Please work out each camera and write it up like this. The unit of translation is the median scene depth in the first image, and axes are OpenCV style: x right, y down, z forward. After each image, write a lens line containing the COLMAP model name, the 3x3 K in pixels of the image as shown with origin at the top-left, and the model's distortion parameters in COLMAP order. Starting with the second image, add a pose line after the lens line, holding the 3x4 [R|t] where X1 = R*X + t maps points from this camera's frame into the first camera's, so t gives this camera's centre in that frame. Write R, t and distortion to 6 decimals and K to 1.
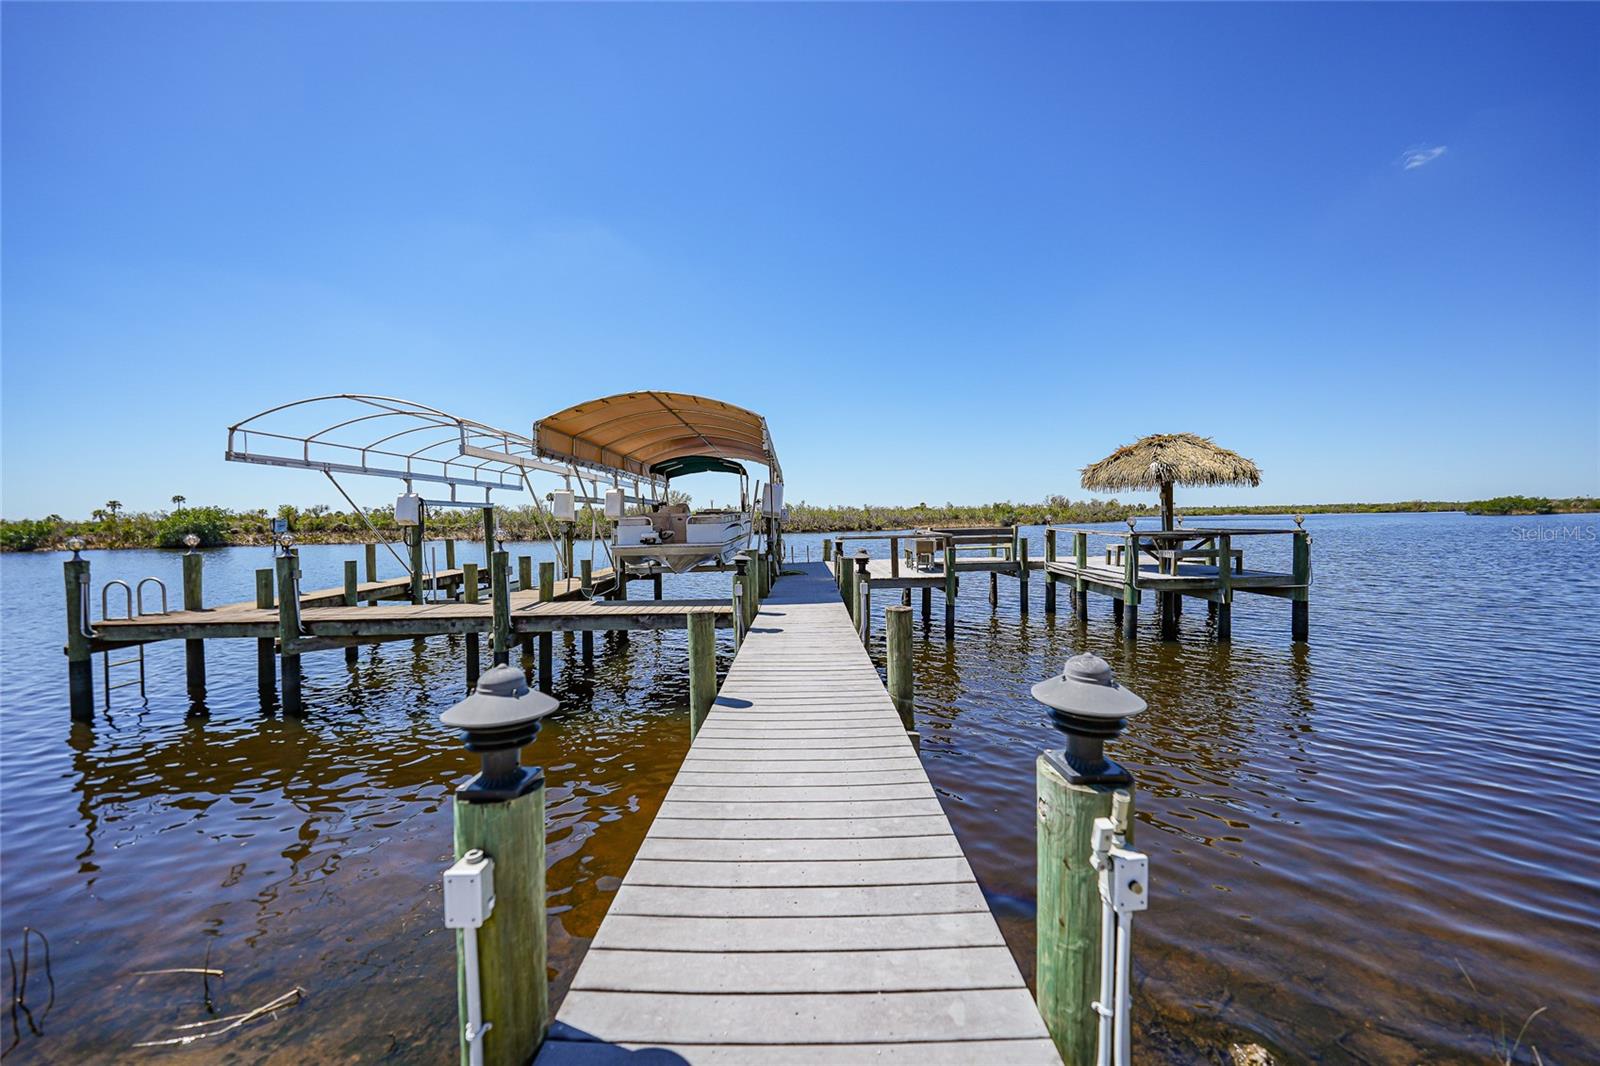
lens RADIAL K [[564.5, 0, 796.4], [0, 564.5, 524.3], [0, 0, 1]] dist [-0.014583, 0.000095]
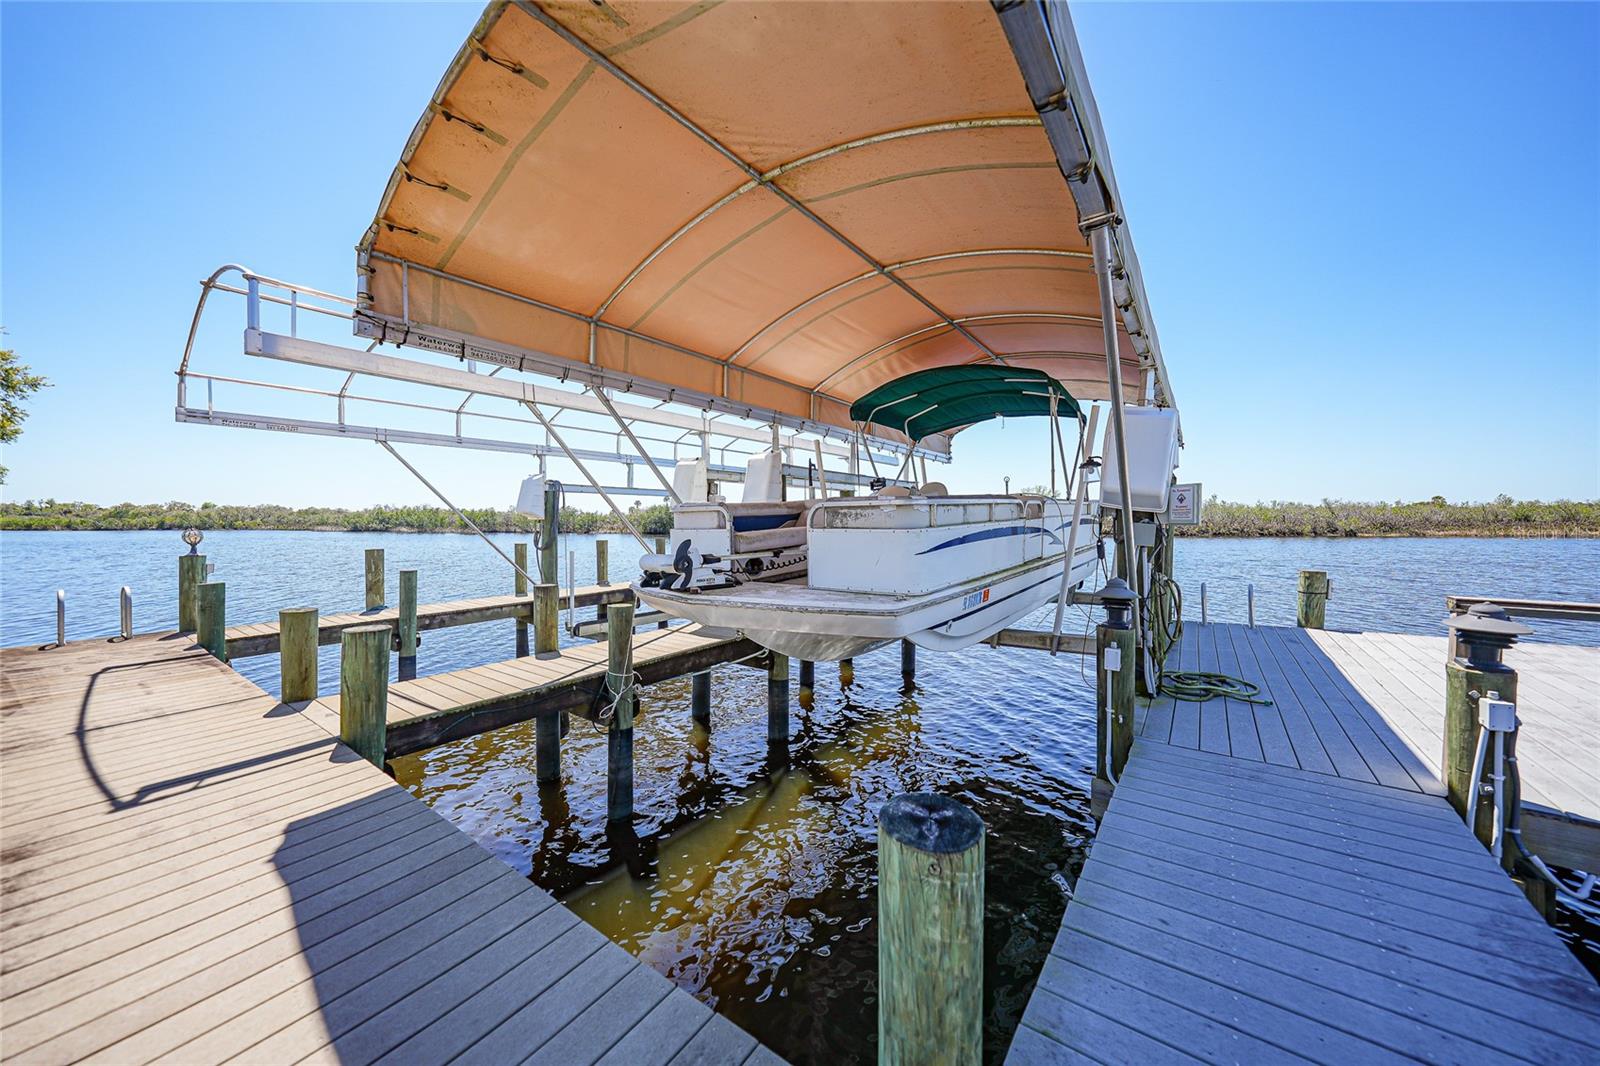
lens RADIAL K [[564.5, 0, 796.4], [0, 564.5, 524.3], [0, 0, 1]] dist [-0.014583, 0.000095]
pose [[0.809514, 0.018608, -0.586805, -0.009982], [-0.015579, 0.999826, 0.010213, -0.004505], [0.586893, 0.000874, 0.809664, 0.543754]]
